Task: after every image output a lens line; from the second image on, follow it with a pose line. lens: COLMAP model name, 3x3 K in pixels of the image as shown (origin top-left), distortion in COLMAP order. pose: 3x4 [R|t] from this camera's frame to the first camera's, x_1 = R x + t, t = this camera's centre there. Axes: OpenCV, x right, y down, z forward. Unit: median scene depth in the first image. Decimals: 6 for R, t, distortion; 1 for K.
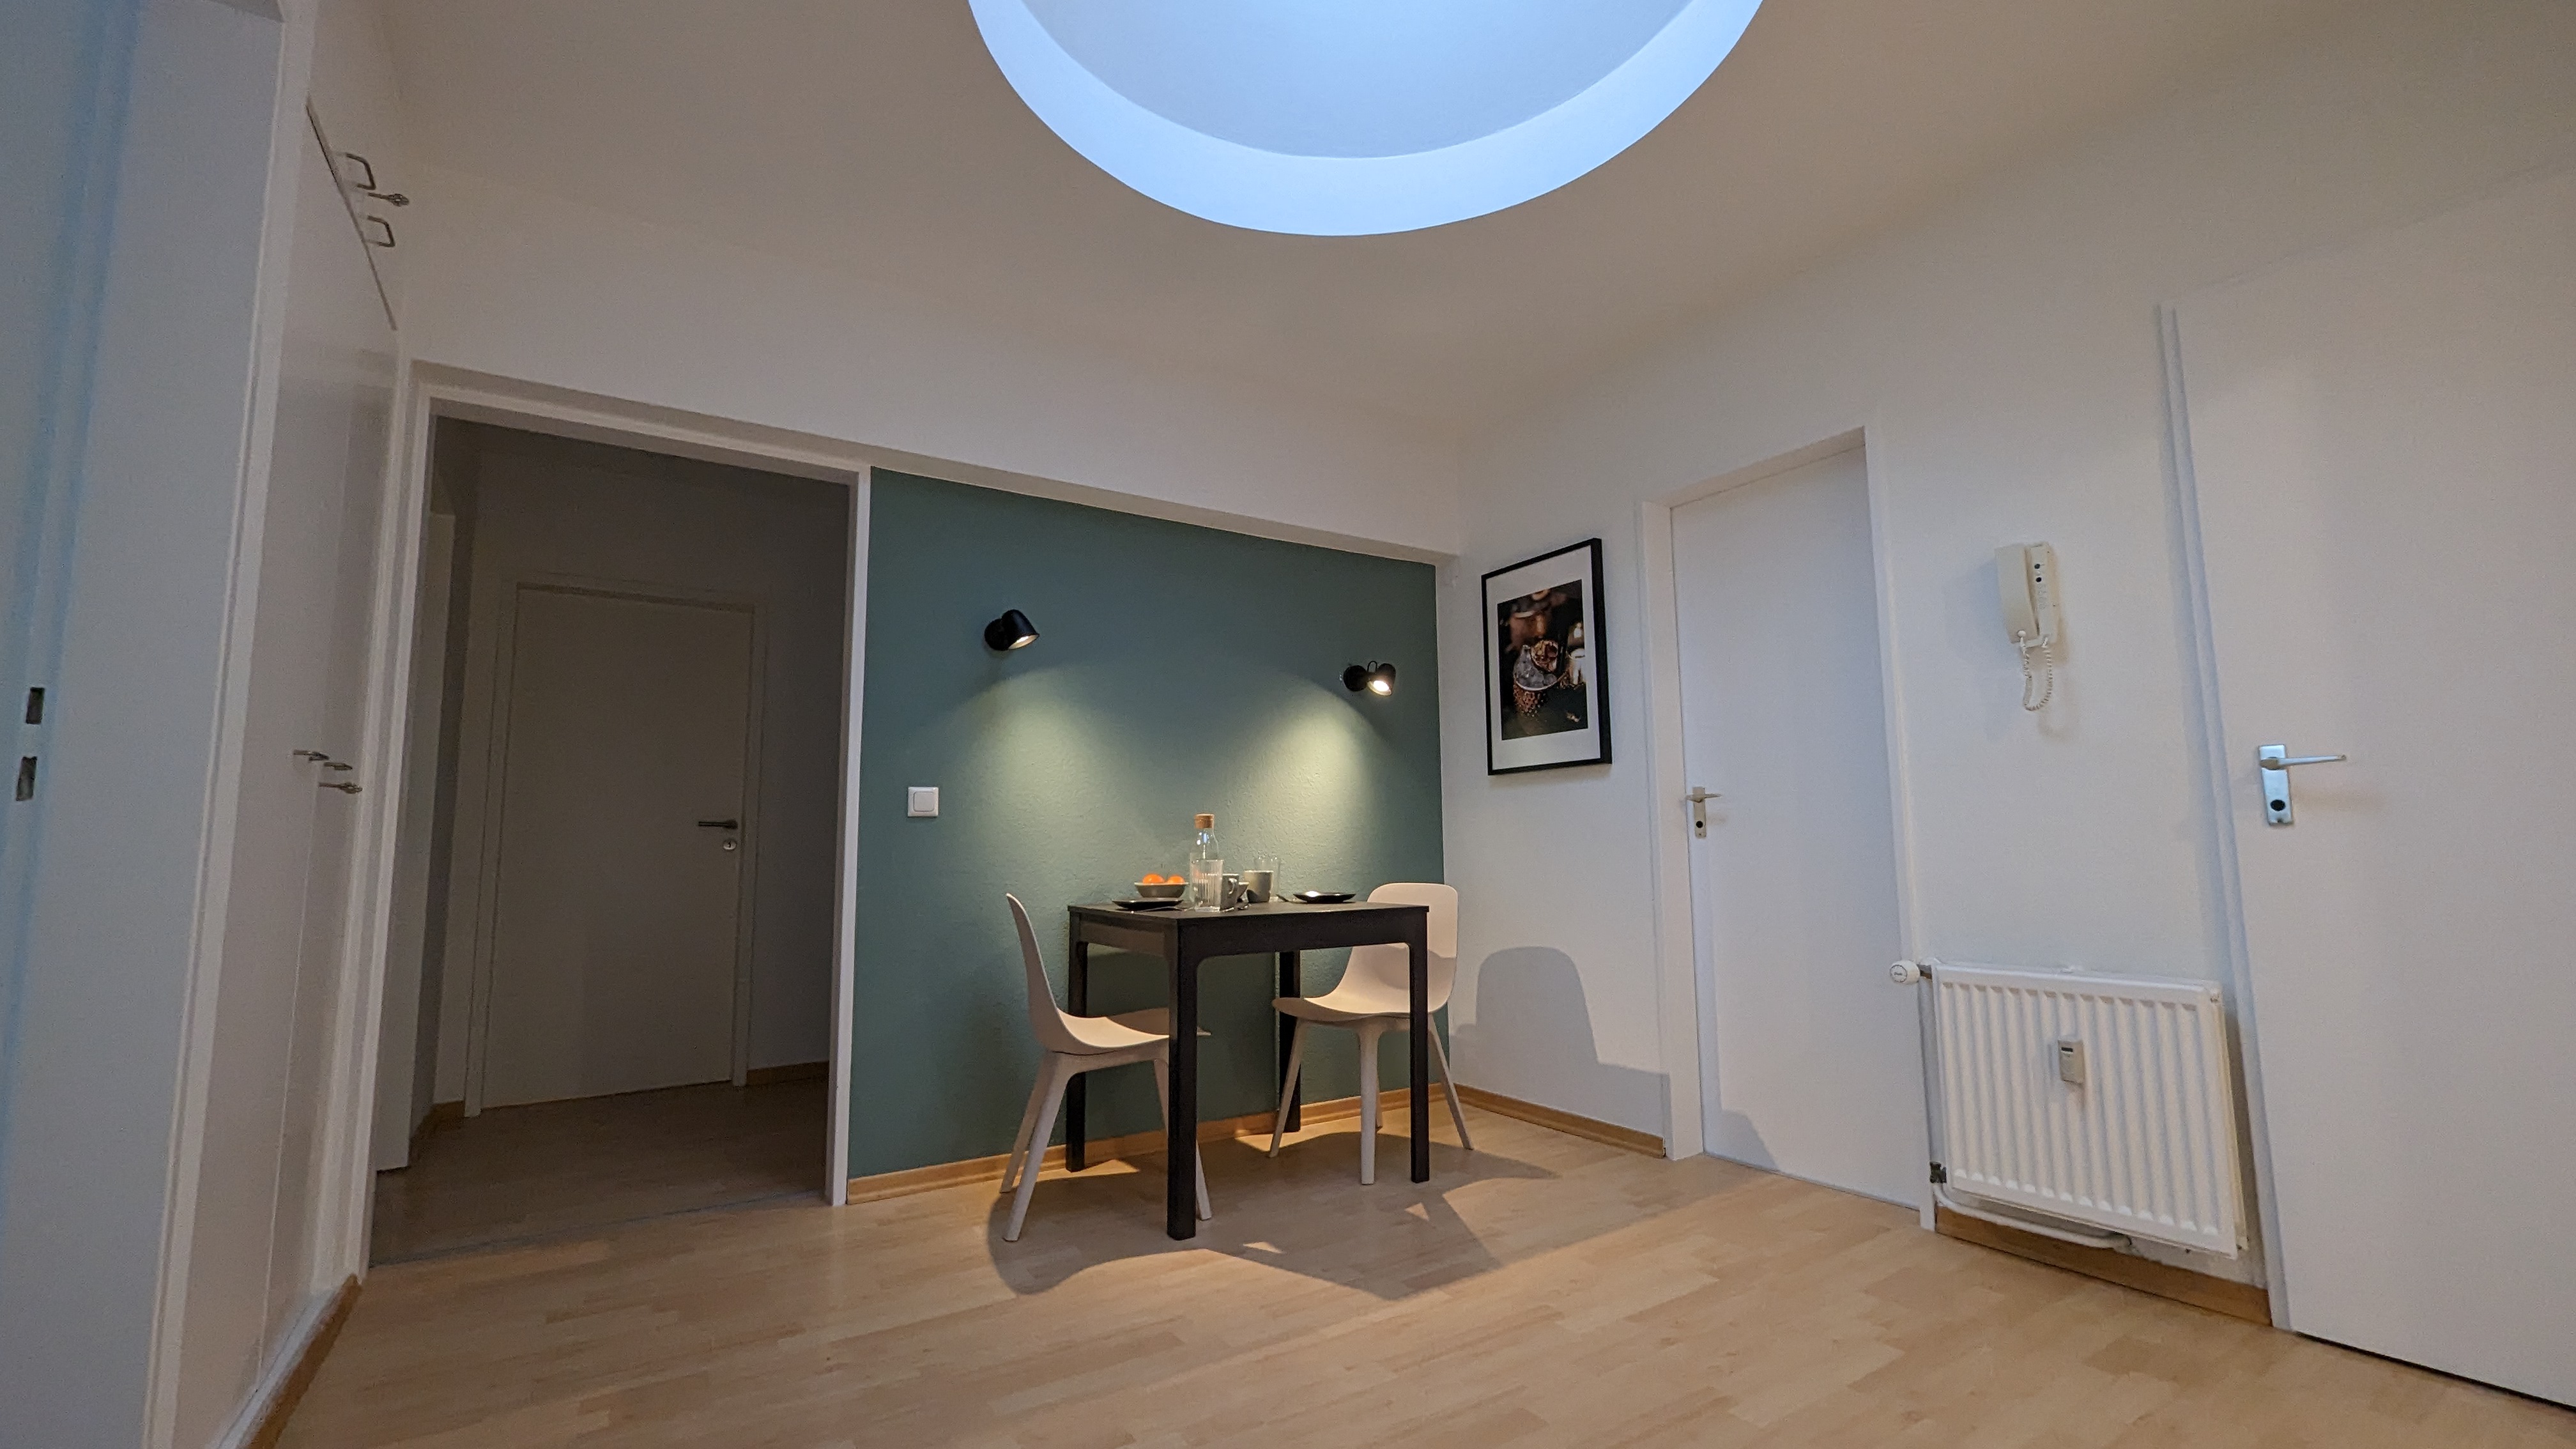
lens RADIAL K [[1064.4, 0, 1297.1], [0, 1064.4, 737.9], [0, 0, 1]] dist [-0.001043, -0.000910]
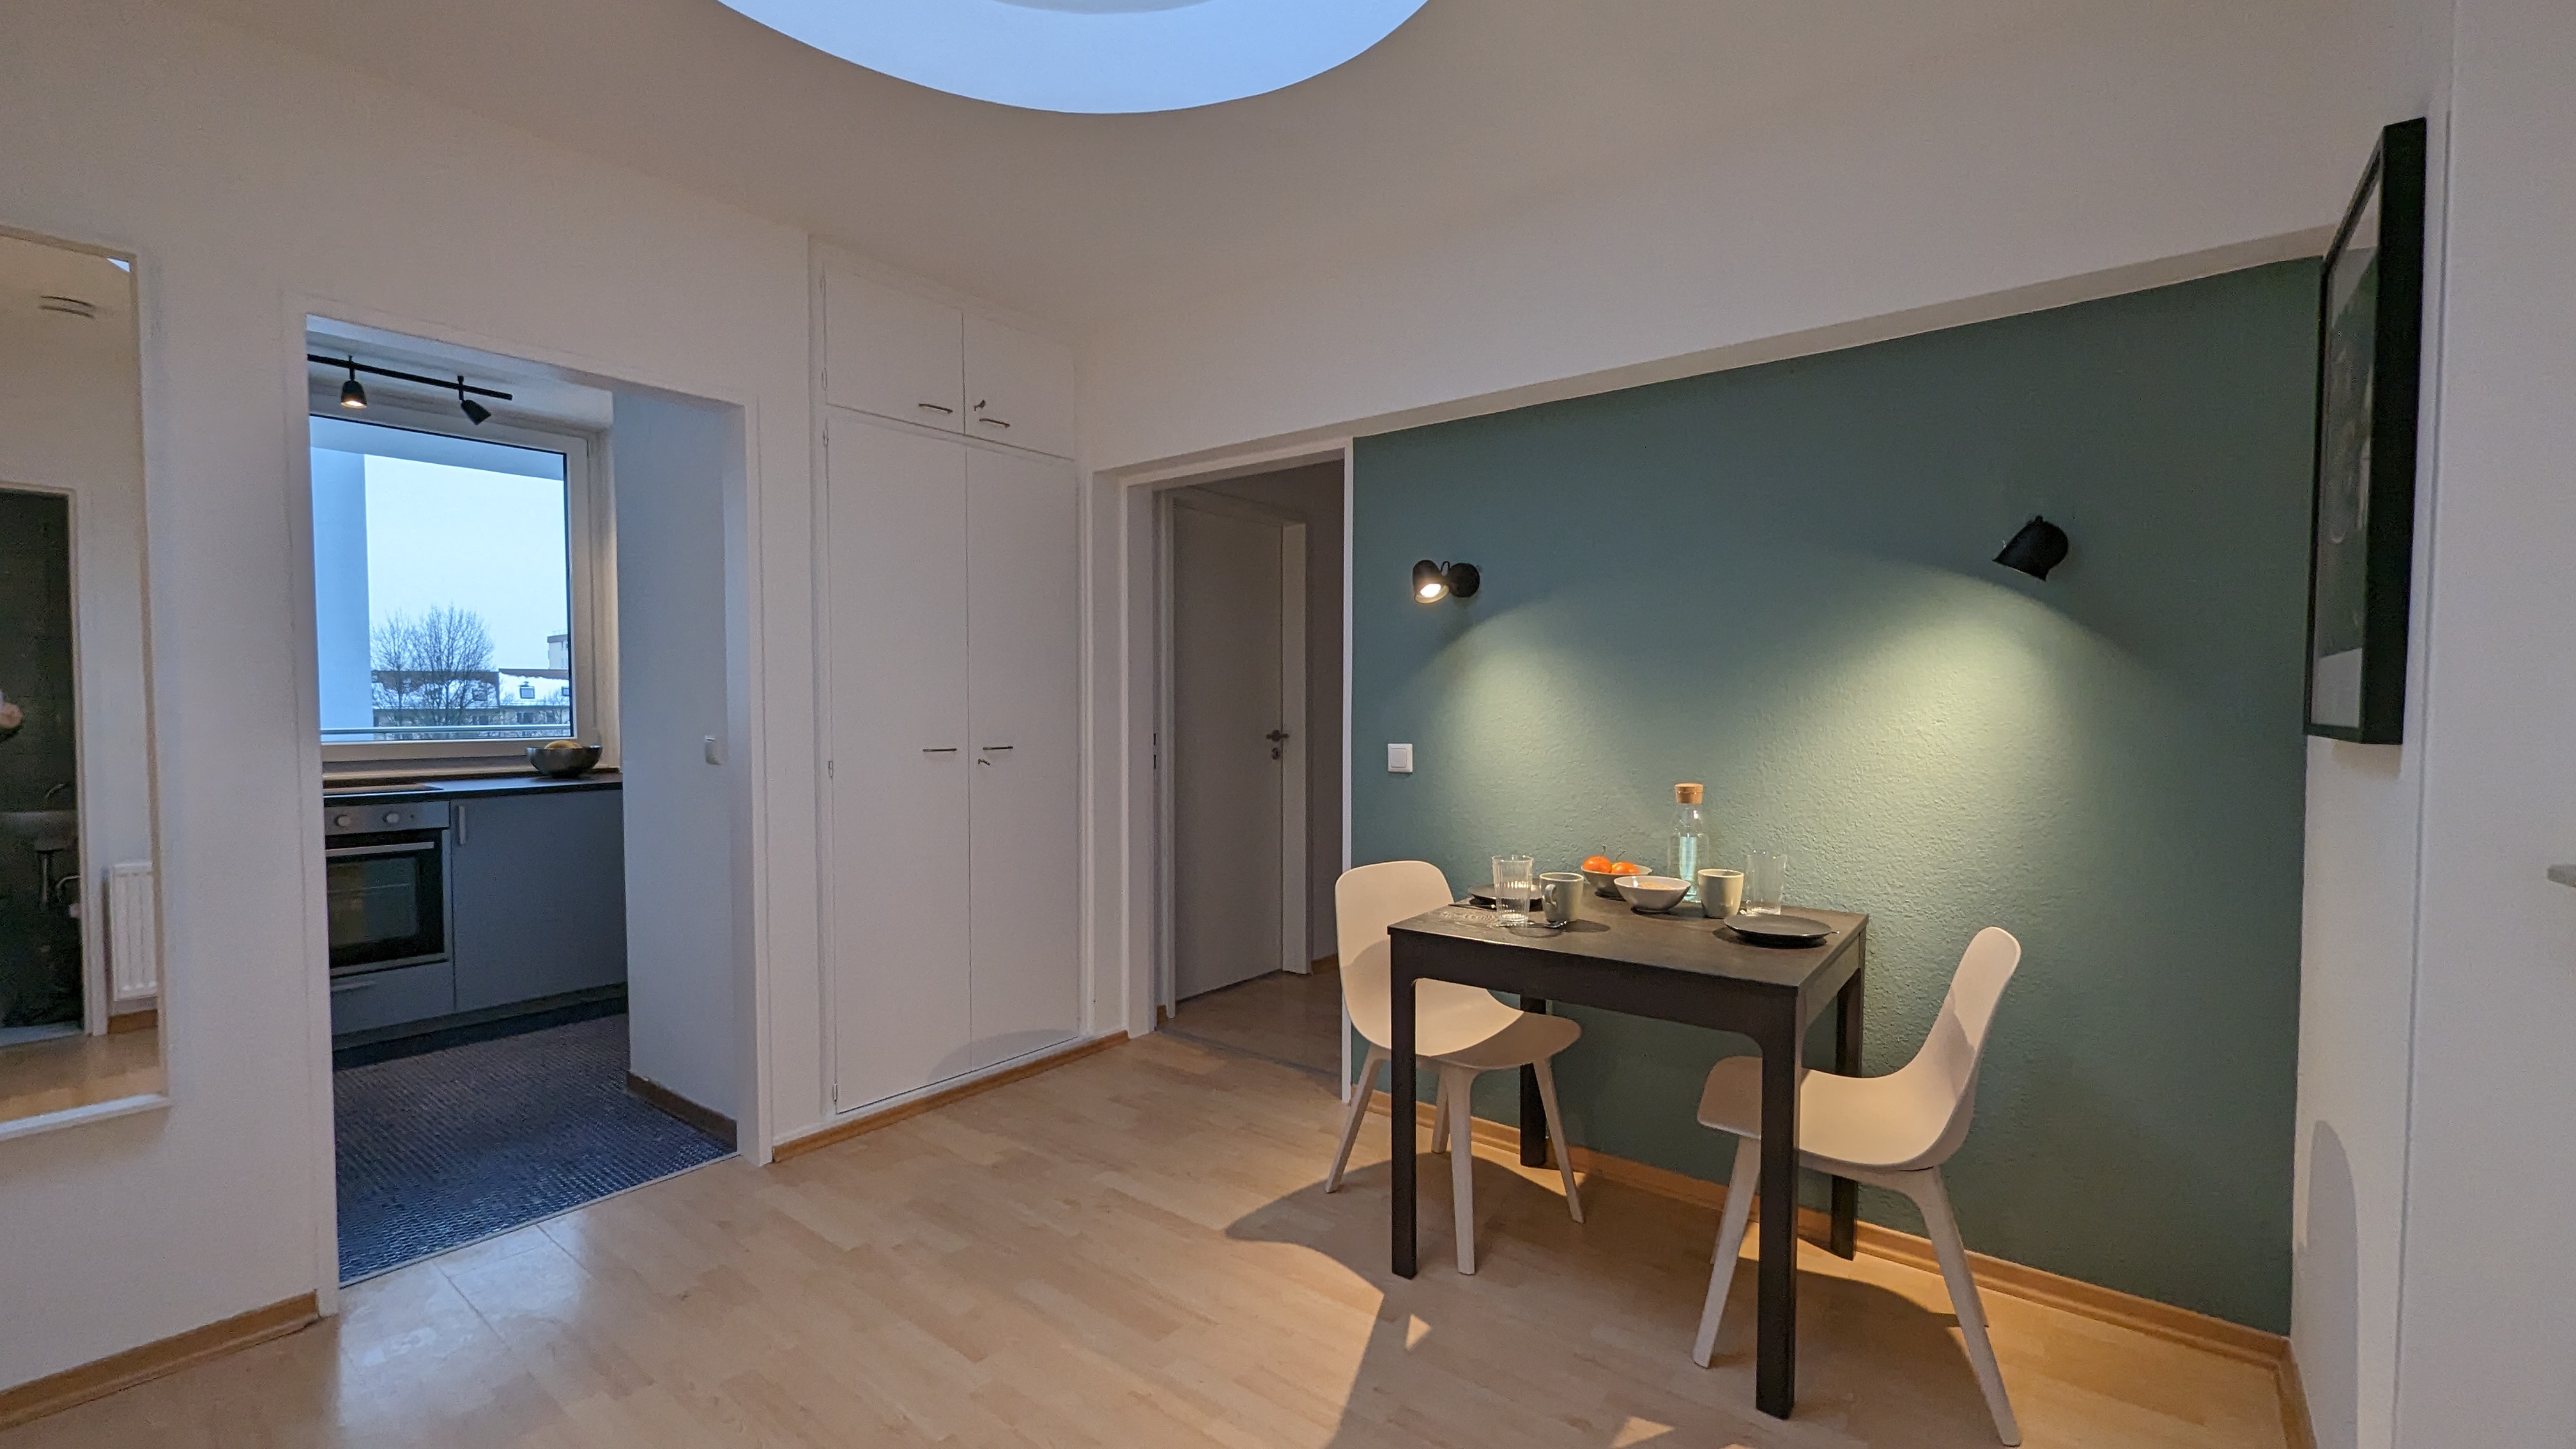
lens RADIAL K [[1064.4, 0, 1297.1], [0, 1064.4, 737.9], [0, 0, 1]] dist [-0.001043, -0.000910]
pose [[0.320364, 0.044057, -0.946269, 0.712820], [0.099122, 0.991875, 0.079738, -0.062120], [0.942094, -0.119342, 0.313394, 0.704307]]
